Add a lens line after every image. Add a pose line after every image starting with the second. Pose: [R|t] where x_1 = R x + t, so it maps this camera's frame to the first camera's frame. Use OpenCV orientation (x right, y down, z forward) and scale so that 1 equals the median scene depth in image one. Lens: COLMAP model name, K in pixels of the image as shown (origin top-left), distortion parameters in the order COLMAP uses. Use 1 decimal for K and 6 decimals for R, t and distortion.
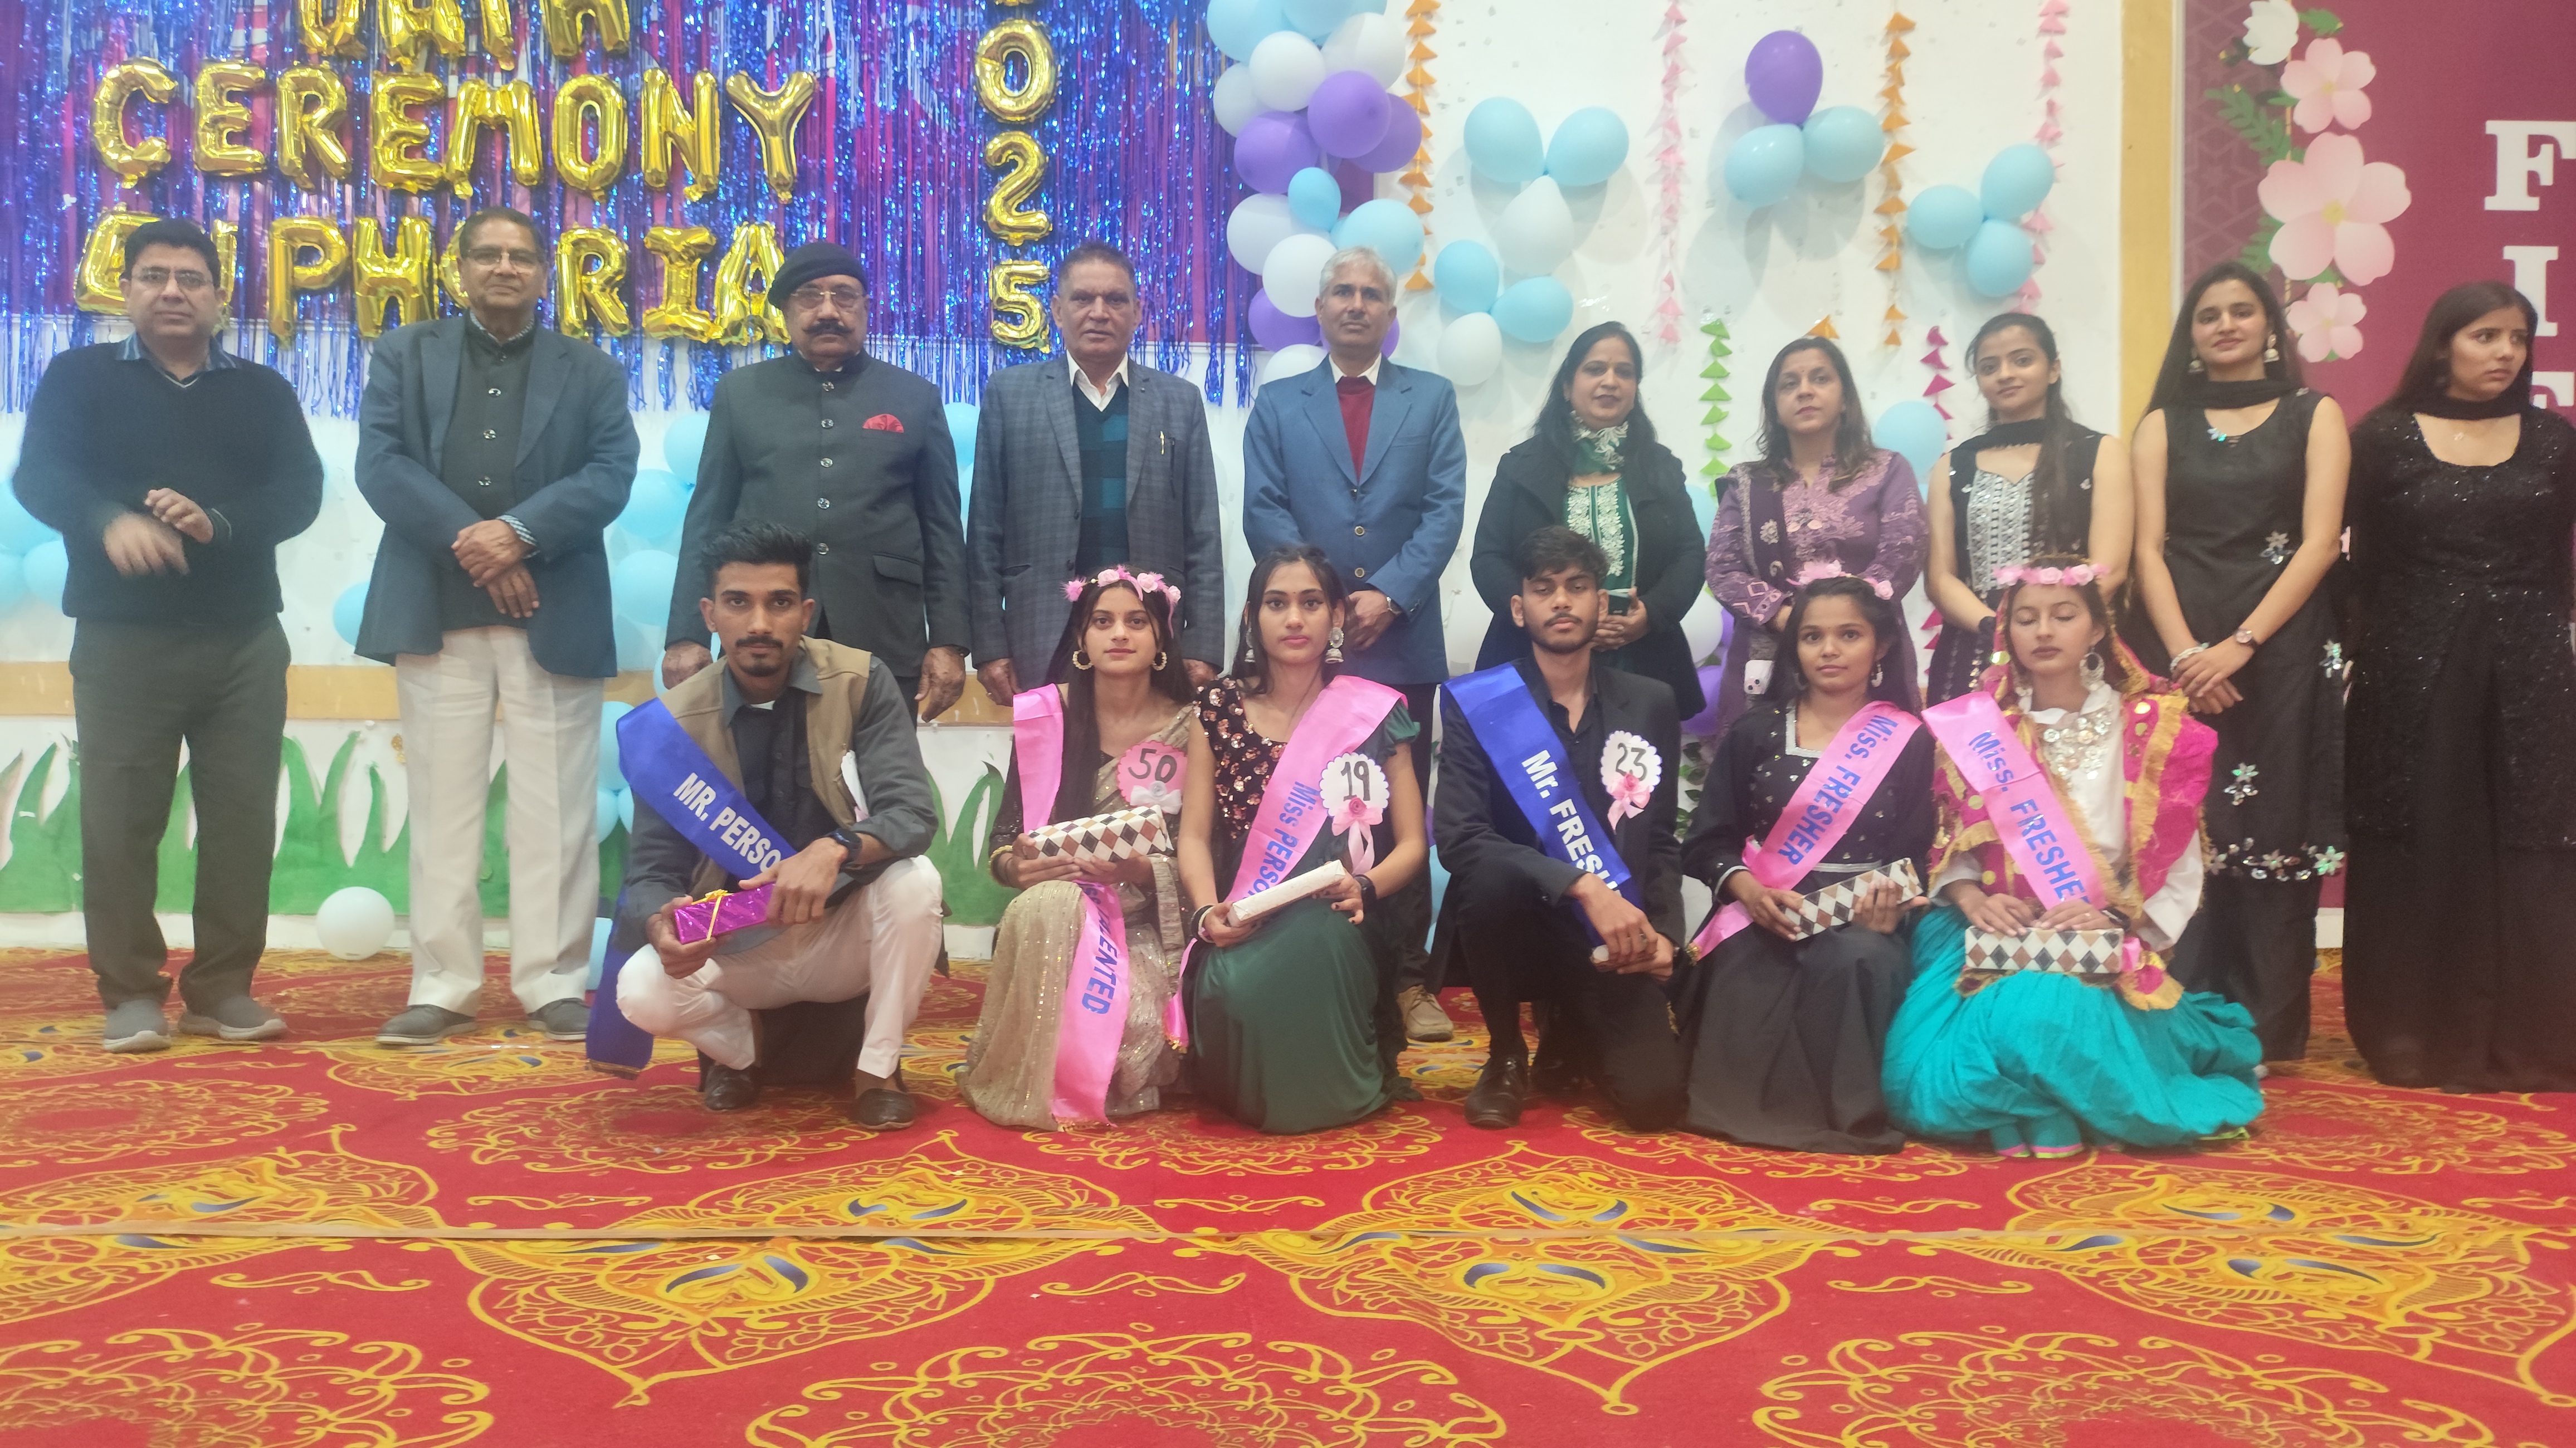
lens RADIAL K [[1912.2, 0, 1342.2], [0, 1912.2, 754.5], [0, 0, 1]] dist [0.084212, -0.116028]
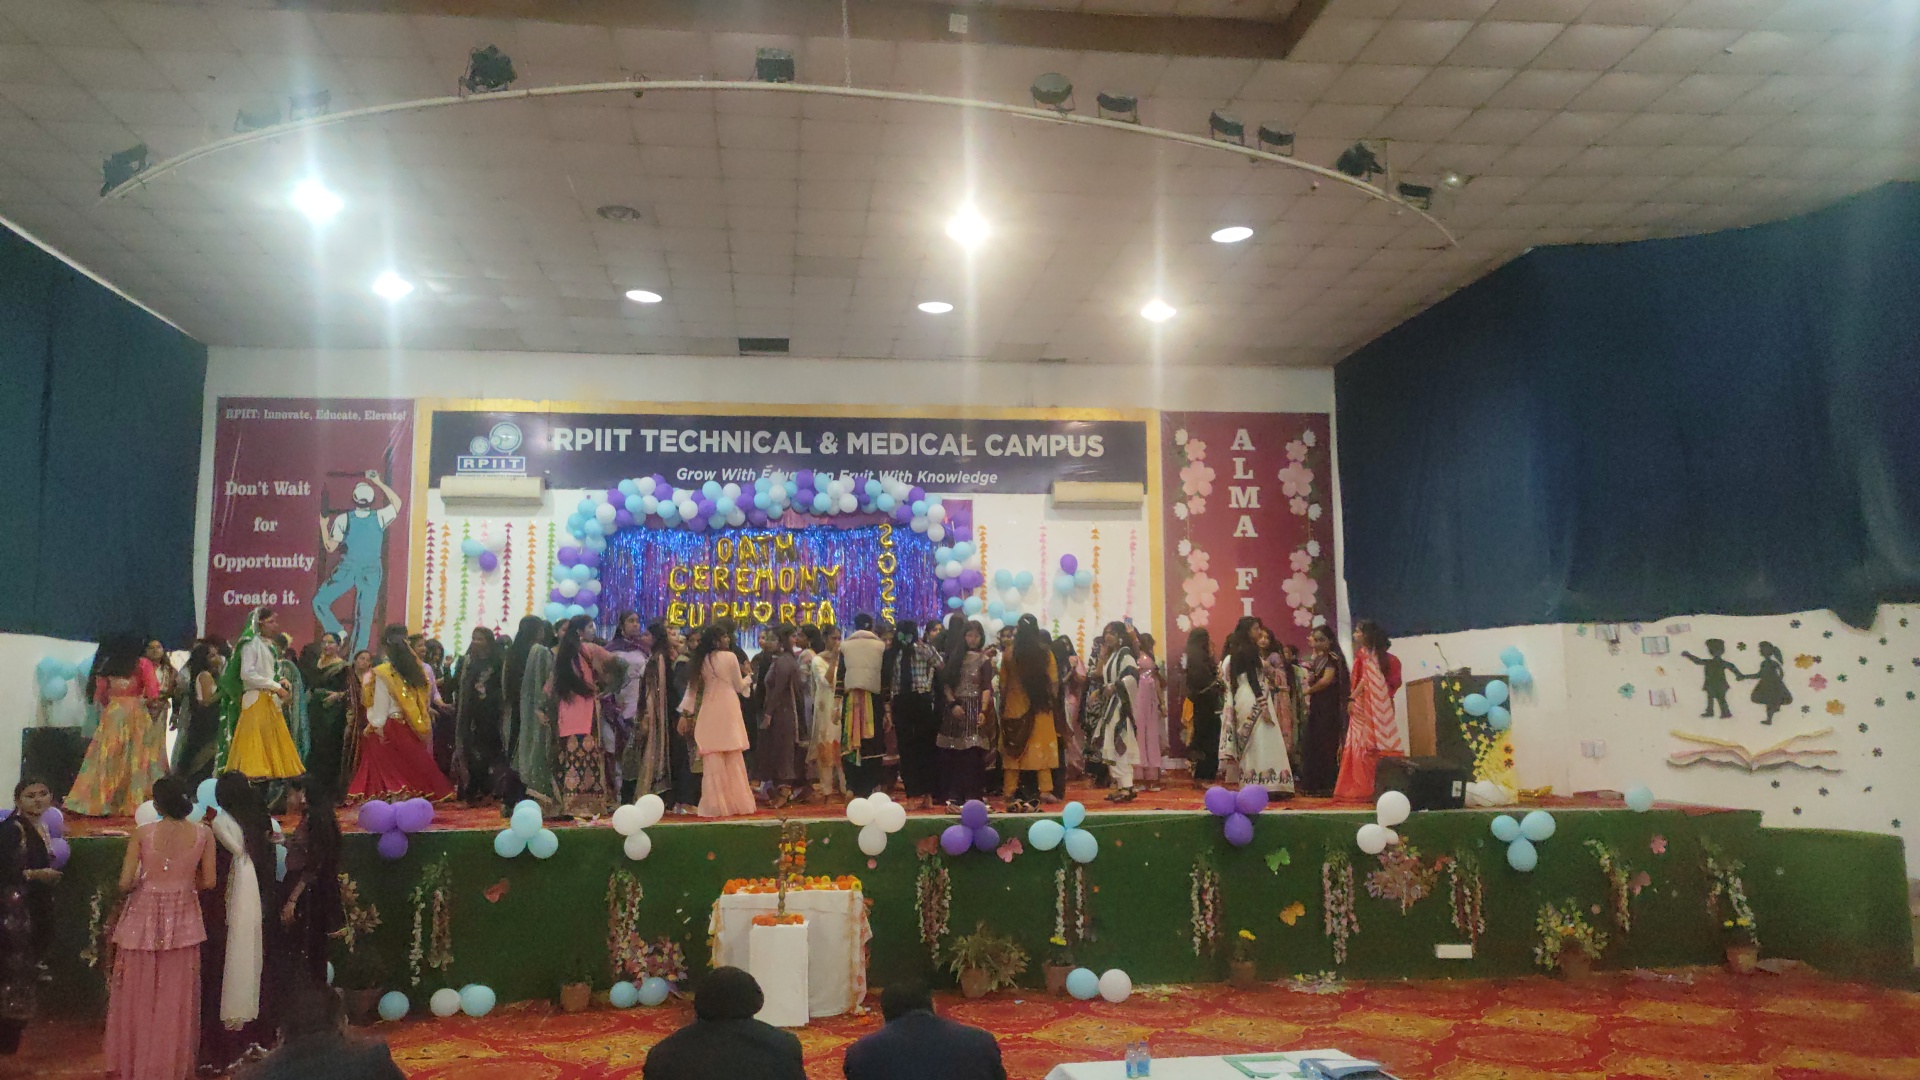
lens RADIAL K [[1425.5, 0, 964.5], [0, 1425.5, 538.5], [0, 0, 1]] dist [0.084212, -0.116028]
pose [[0.996691, -0.009893, 0.080676, -0.250446], [0.018667, 0.993896, -0.108729, -0.066746], [-0.079108, 0.109875, 0.990792, -2.069014]]
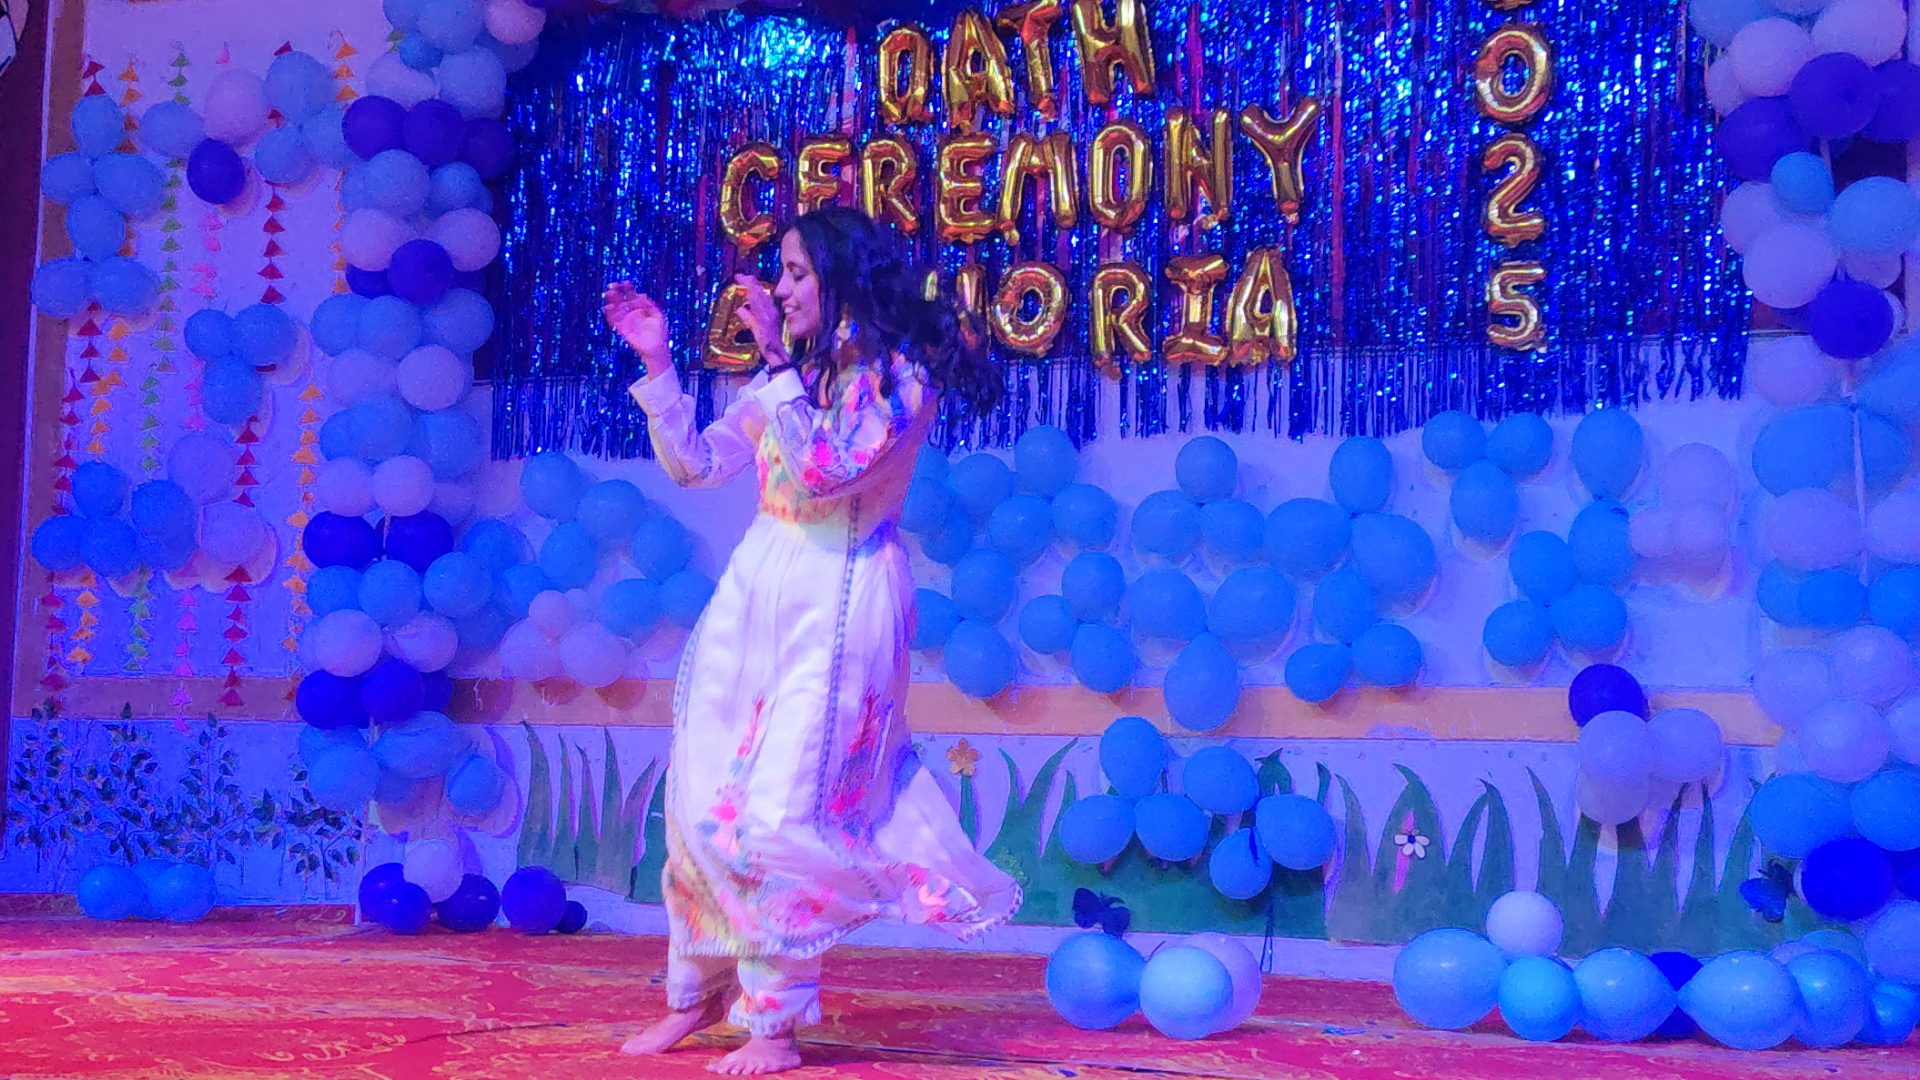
lens RADIAL K [[2947.5, 0, 952.0], [0, 2947.5, 534.1], [0, 0, 1]] dist [0.062800, 0.000000]
pose [[0.887028, -0.025926, -0.460986, 0.262153], [-0.012489, 0.996710, -0.080086, 0.002990], [0.461546, 0.076796, 0.883786, -0.437722]]
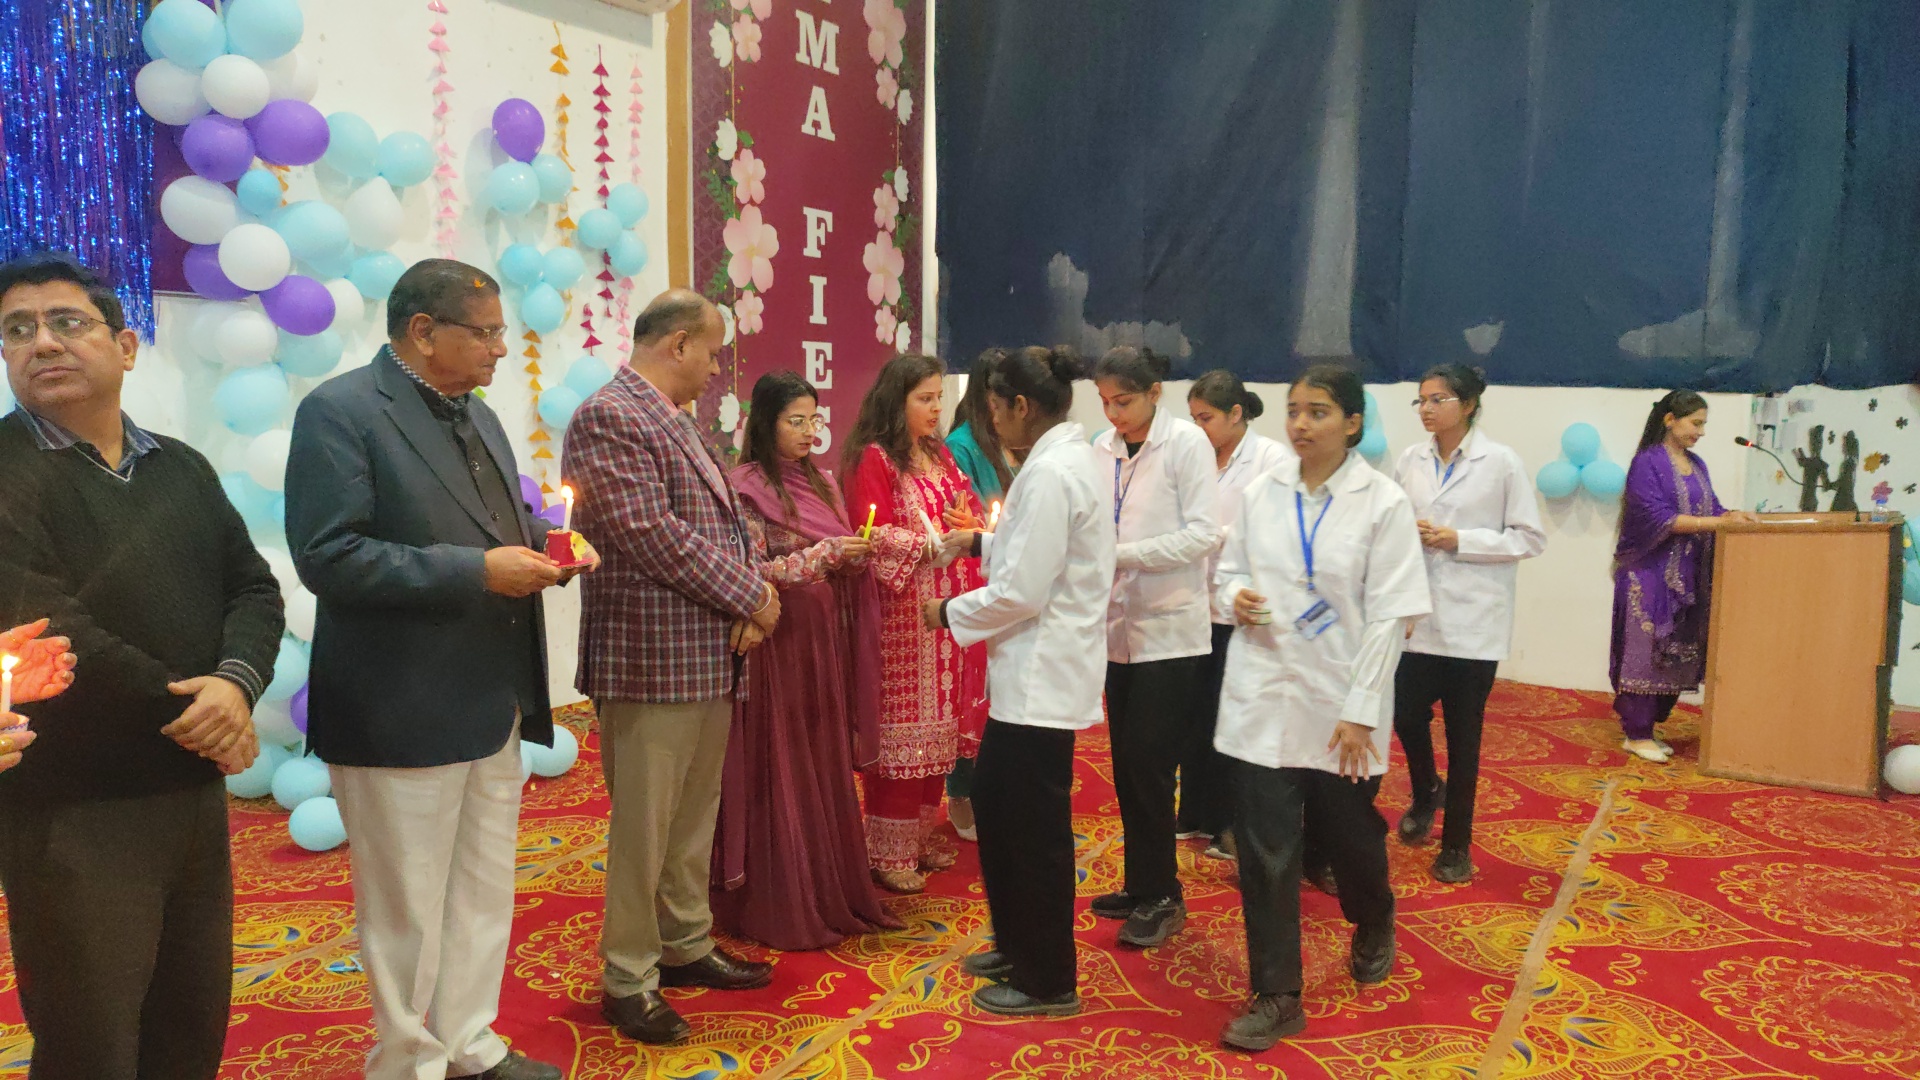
lens RADIAL K [[1425.5, 0, 954.4], [0, 1425.5, 540.4], [0, 0, 1]] dist [0.084212, -0.116028]
pose [[0.541188, -0.087655, 0.836320, -0.526711], [-0.019347, 0.992991, 0.116596, -0.174248], [-0.840679, -0.079281, 0.535699, 0.114580]]
